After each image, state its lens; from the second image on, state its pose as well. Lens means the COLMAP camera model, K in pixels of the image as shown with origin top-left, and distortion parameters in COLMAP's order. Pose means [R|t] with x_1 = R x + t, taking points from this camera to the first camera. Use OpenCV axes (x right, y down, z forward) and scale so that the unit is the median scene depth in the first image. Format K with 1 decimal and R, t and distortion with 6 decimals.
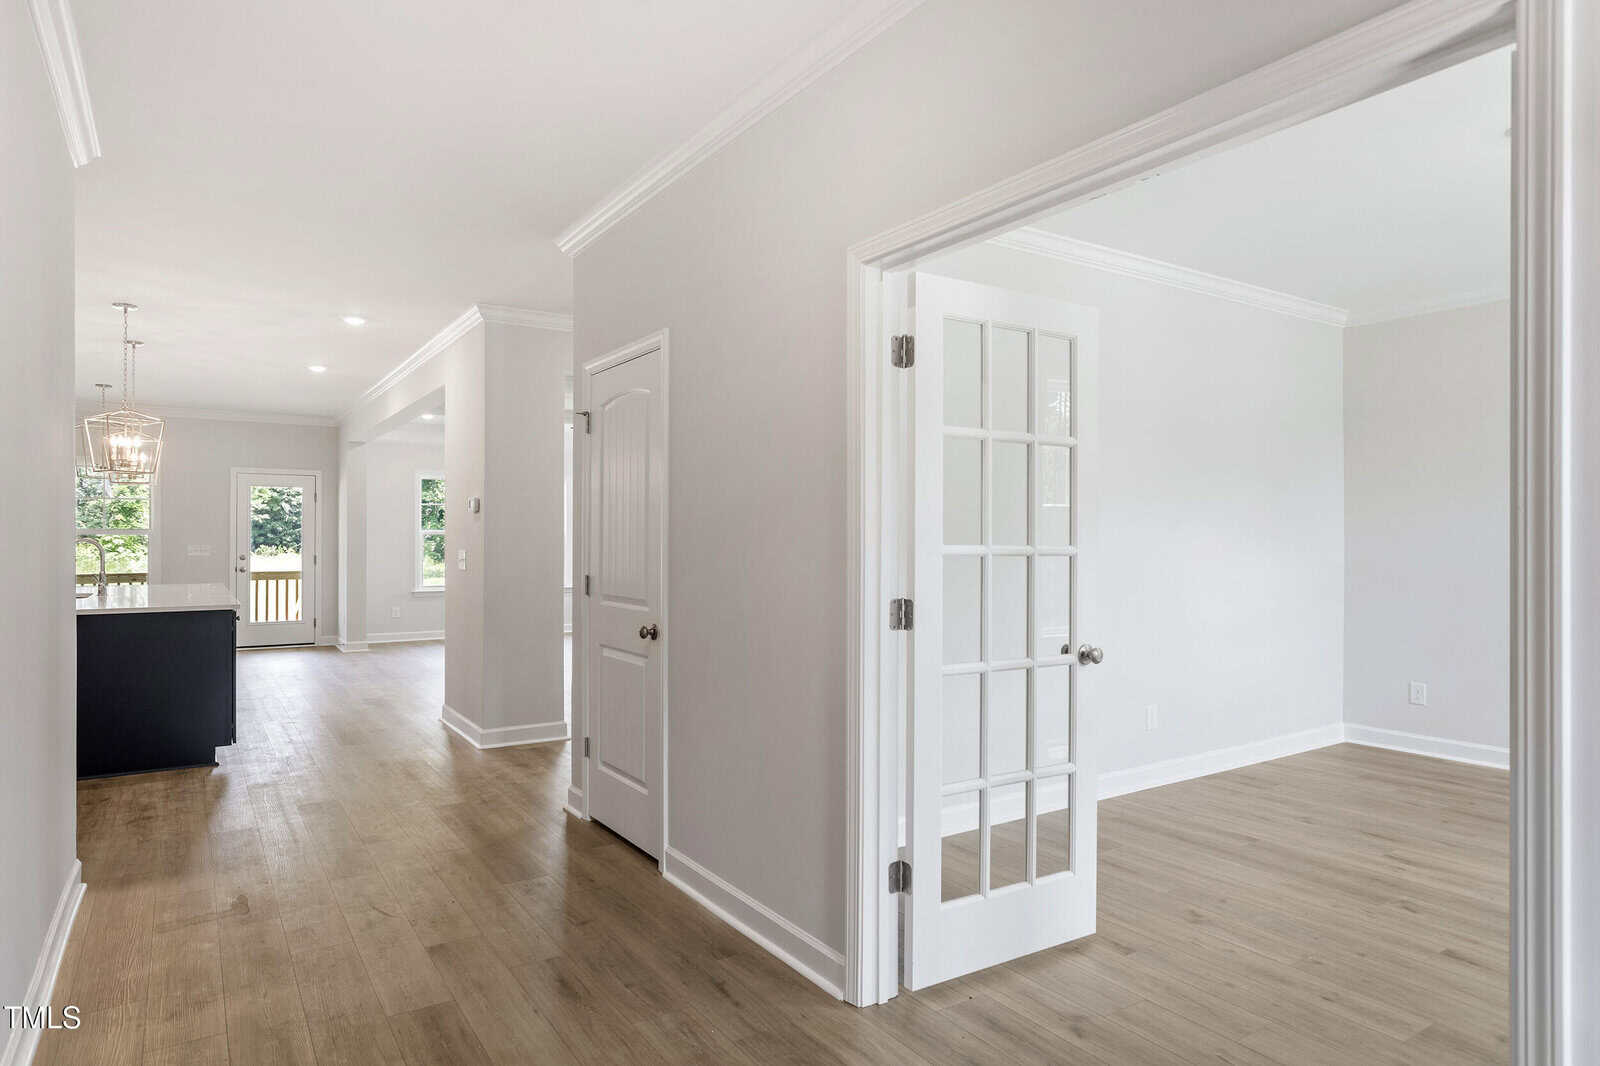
lens RADIAL K [[938.7, 0, 800.0], [0, 938.7, 533.0], [0, 0, 1]] dist [0.000661, -0.000026]
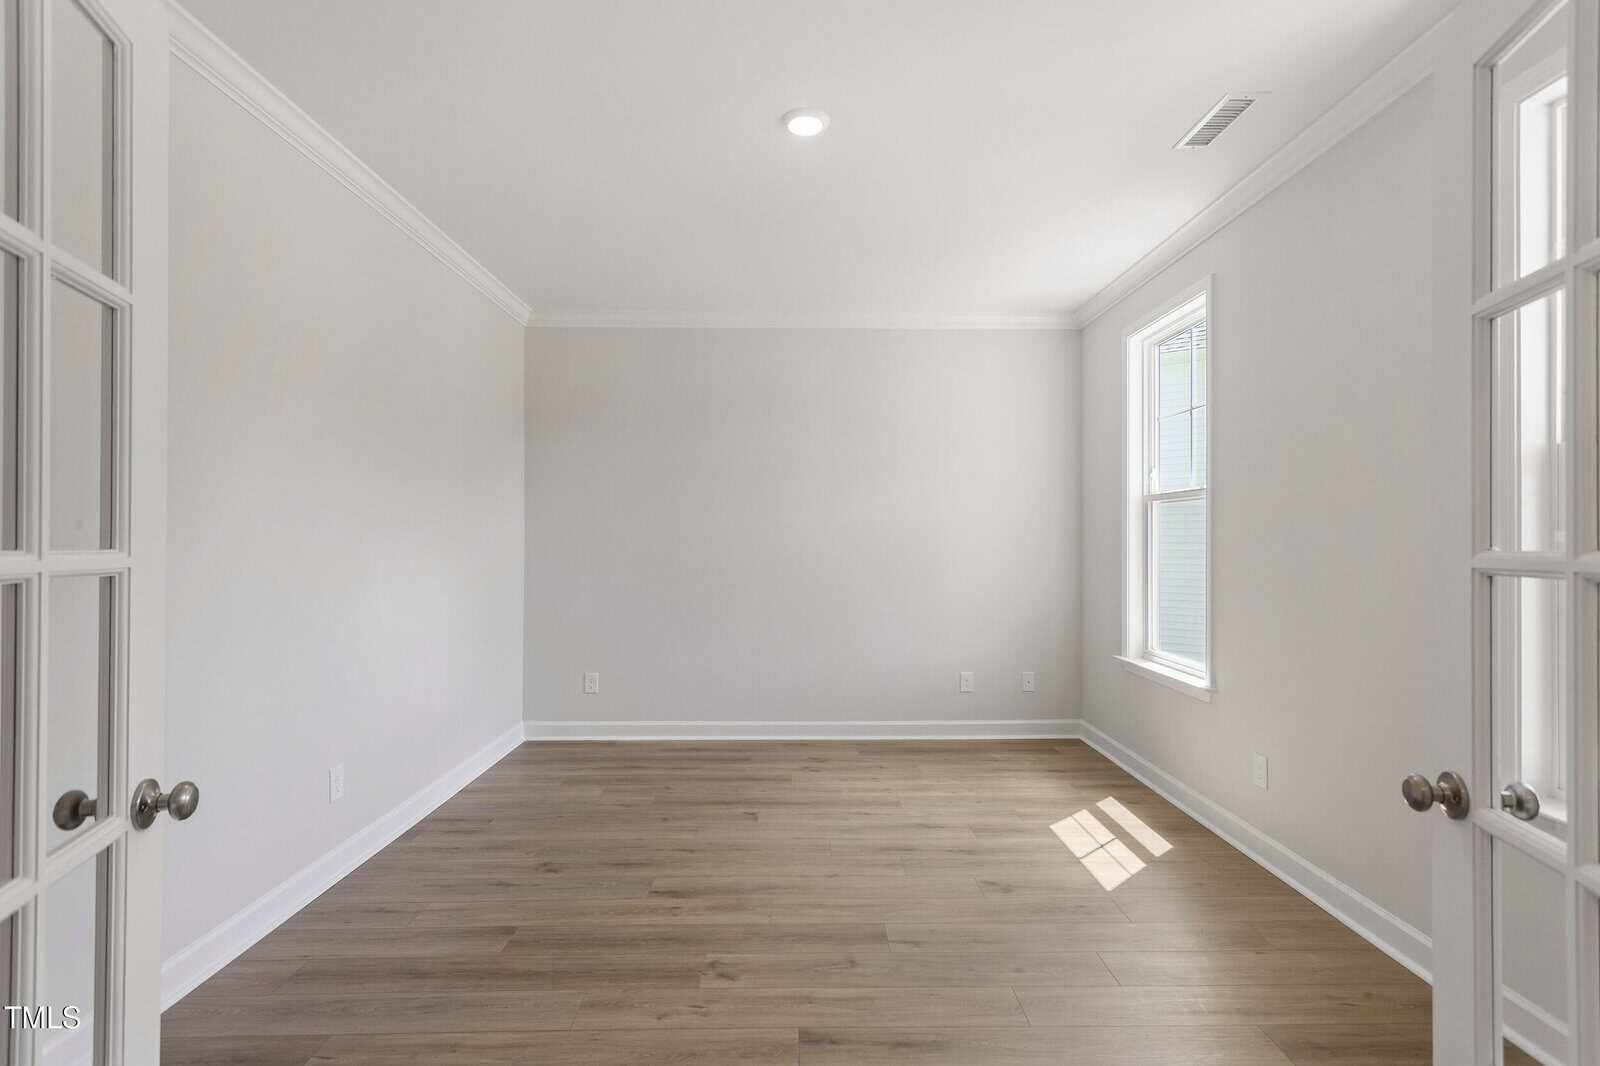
lens RADIAL K [[760.2, 0, 800.0], [0, 760.2, 533.0], [0, 0, 1]] dist [0.016507, 0.000458]
pose [[0.543375, 0.006938, 0.839461, 0.084456], [-0.006635, 0.999970, -0.003970, 0.004468], [-0.839464, -0.003413, 0.543405, 0.452031]]
